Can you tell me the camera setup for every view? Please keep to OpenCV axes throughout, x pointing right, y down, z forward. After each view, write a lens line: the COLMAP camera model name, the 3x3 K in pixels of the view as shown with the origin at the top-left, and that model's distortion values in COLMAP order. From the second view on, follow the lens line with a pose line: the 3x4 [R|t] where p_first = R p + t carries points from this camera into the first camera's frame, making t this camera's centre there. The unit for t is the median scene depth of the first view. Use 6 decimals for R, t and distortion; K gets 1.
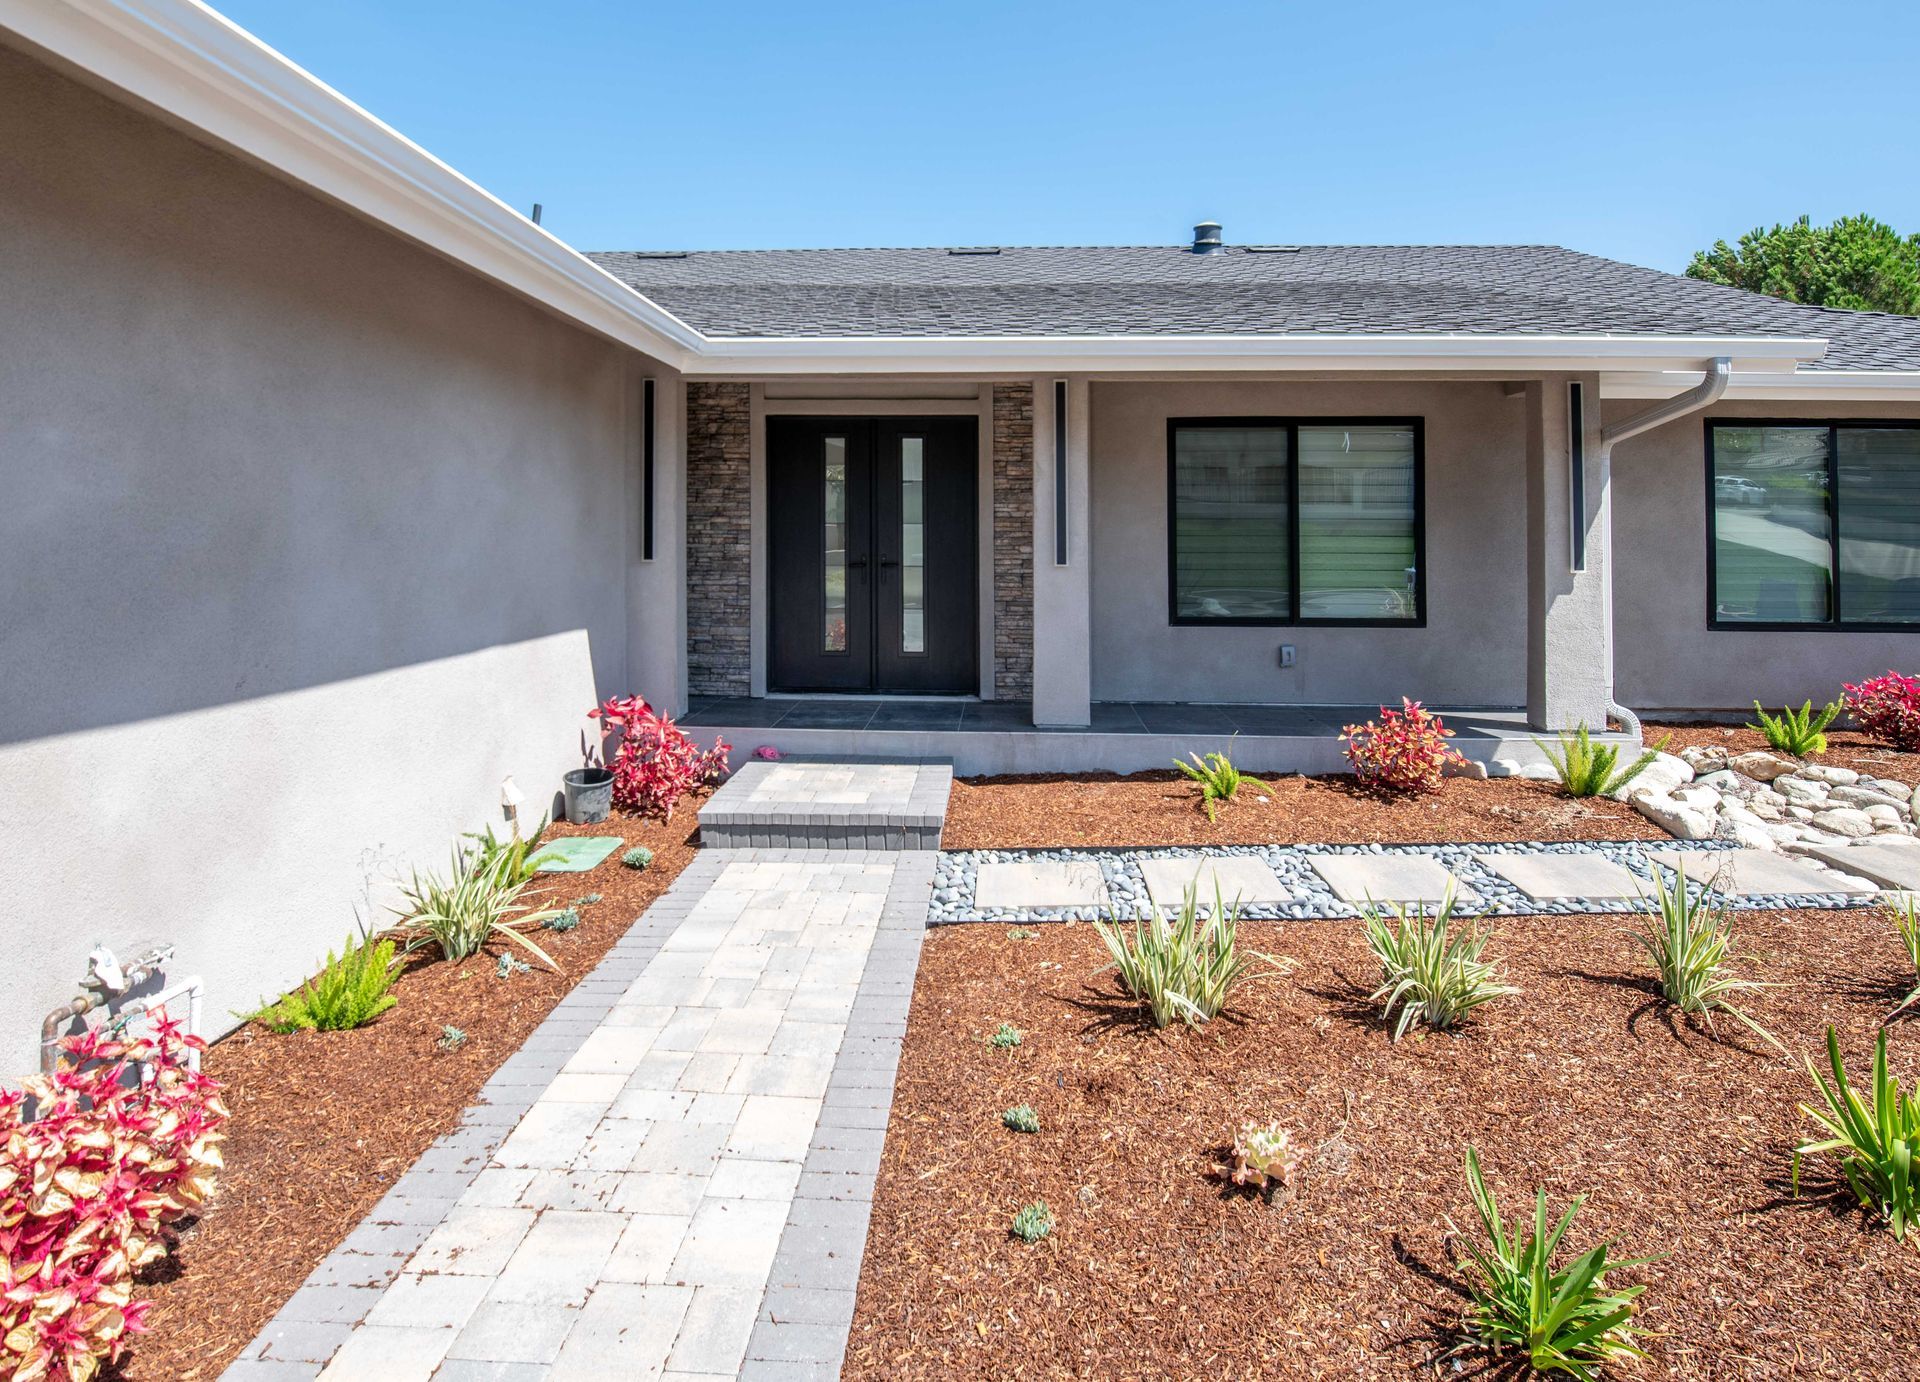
lens RADIAL K [[1007.1, 0, 961.1], [0, 1007.1, 522.9], [0, 0, 1]] dist [-0.016117, -0.004872]
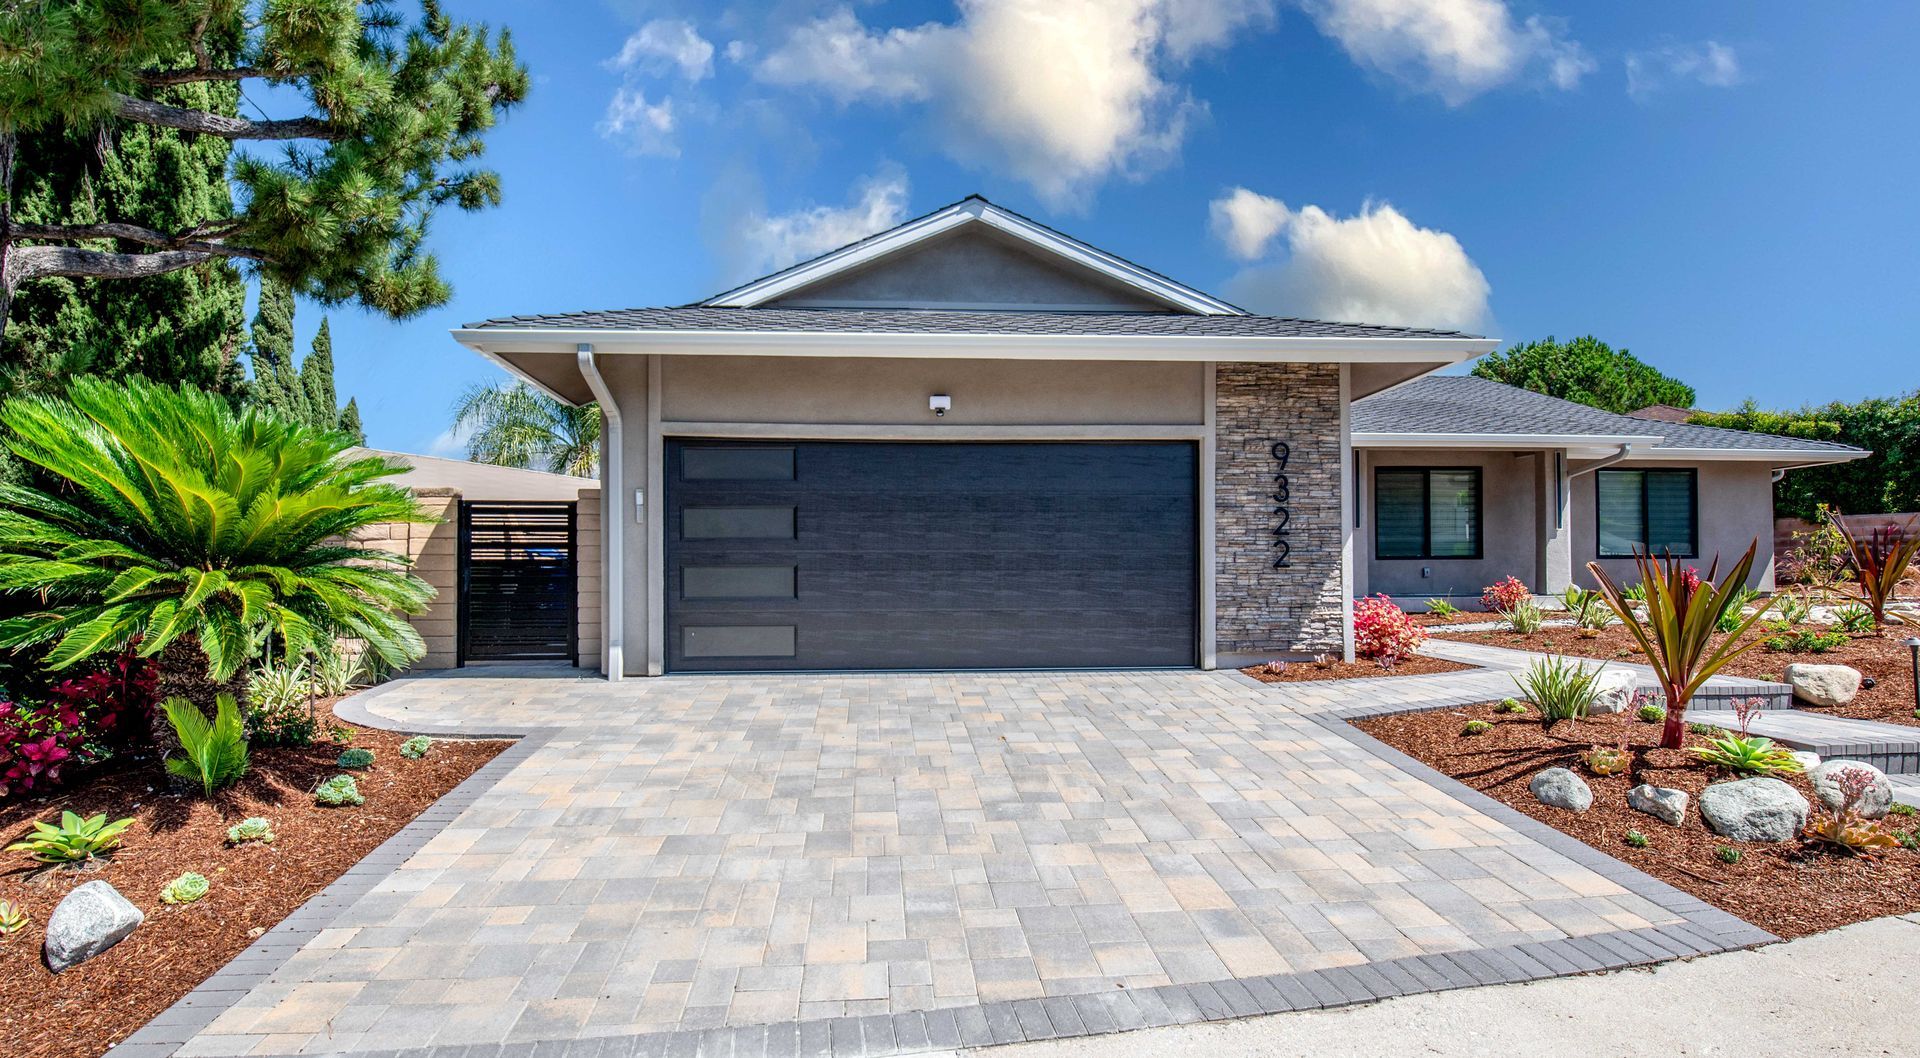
lens RADIAL K [[881.2, 0, 942.0], [0, 881.2, 578.6], [0, 0, 1]] dist [-0.020507, 0.000046]
pose [[0.992402, -0.012280, 0.122424, -1.001801], [0.011016, 0.999879, 0.010994, 0.113700], [-0.122544, -0.009562, 0.992417, -0.821572]]
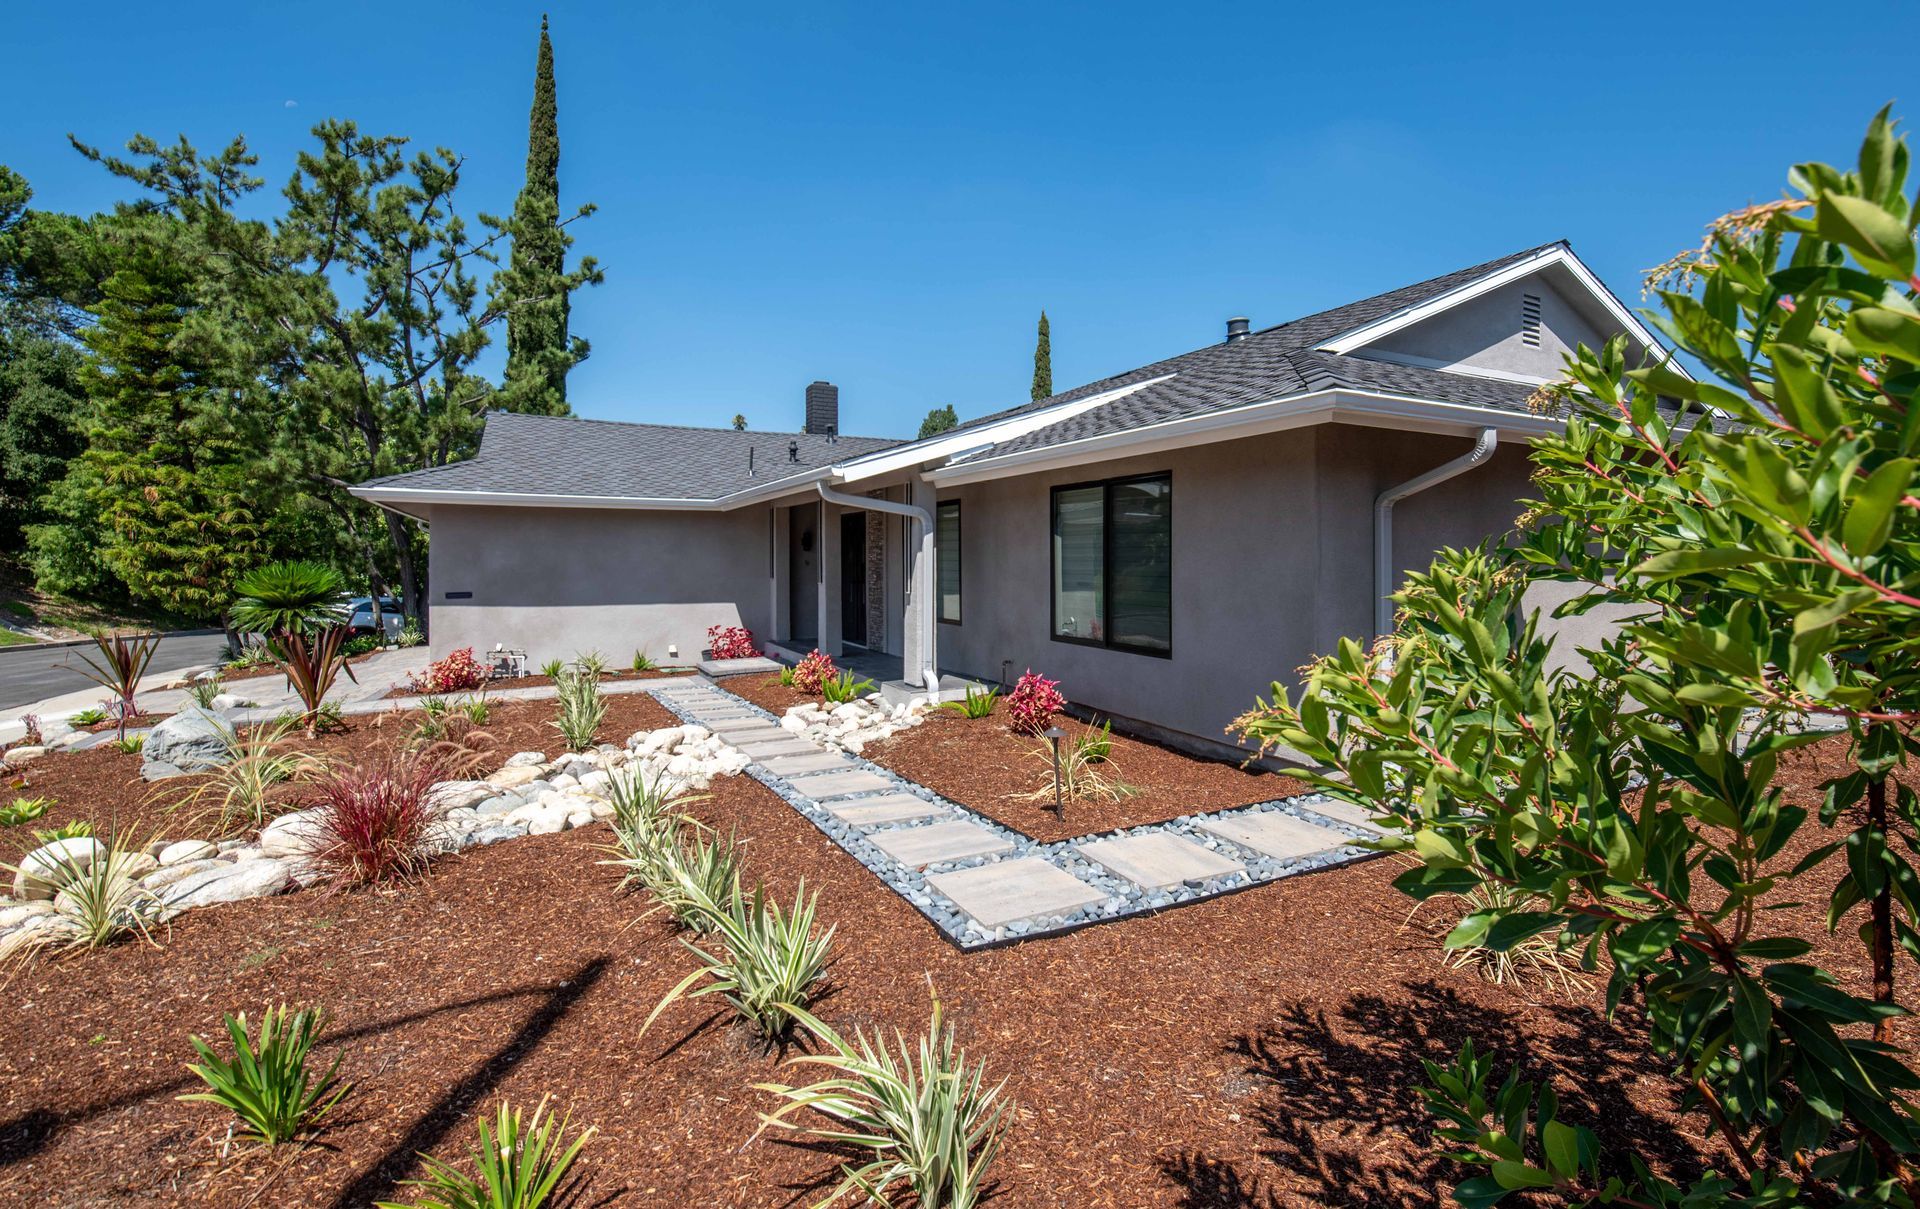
lens RADIAL K [[853.3, 0, 986.8], [0, 853.3, 575.5], [0, 0, 1]] dist [-0.007397, -0.005931]
pose [[0.524170, 0.010656, -0.851547, 1.697843], [0.011036, 0.999753, 0.019304, -0.006010], [0.851542, -0.019516, 0.523923, 0.303502]]
